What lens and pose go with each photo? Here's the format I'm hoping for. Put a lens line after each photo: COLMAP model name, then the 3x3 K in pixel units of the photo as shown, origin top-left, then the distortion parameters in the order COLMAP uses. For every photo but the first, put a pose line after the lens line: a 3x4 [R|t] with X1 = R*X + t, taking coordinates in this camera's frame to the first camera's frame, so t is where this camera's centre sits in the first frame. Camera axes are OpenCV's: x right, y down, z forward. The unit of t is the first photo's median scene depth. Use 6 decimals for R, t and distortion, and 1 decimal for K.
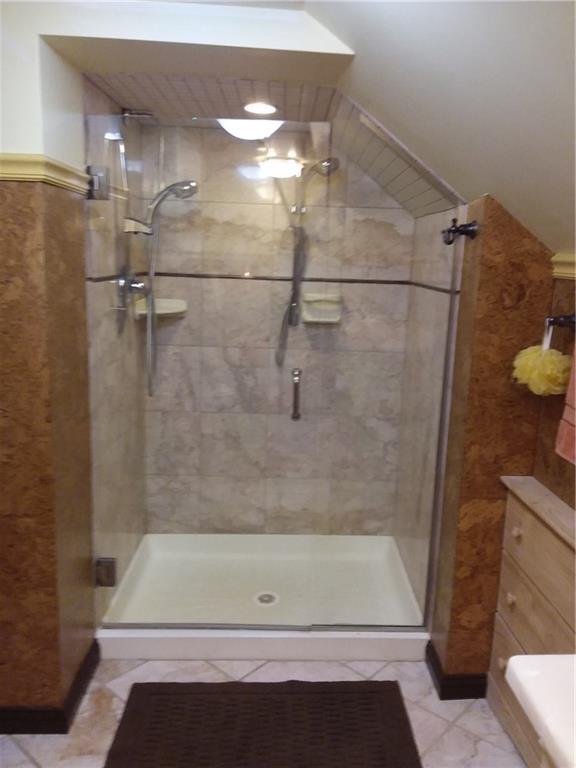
lens RADIAL K [[654.9, 0, 288.0], [0, 654.9, 384.0], [0, 0, 1]] dist [0.143516, -0.184611]
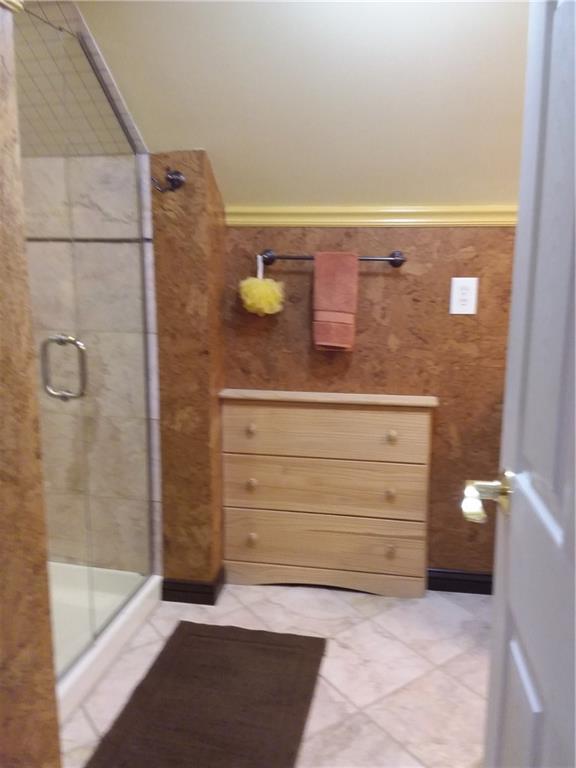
lens RADIAL K [[654.9, 0, 288.0], [0, 654.9, 384.0], [0, 0, 1]] dist [0.143516, -0.184611]
pose [[0.213567, -0.205149, 0.955146, -0.771342], [0.192467, 0.967376, 0.164741, -0.049688], [-0.957781, 0.148651, 0.246084, 0.585025]]
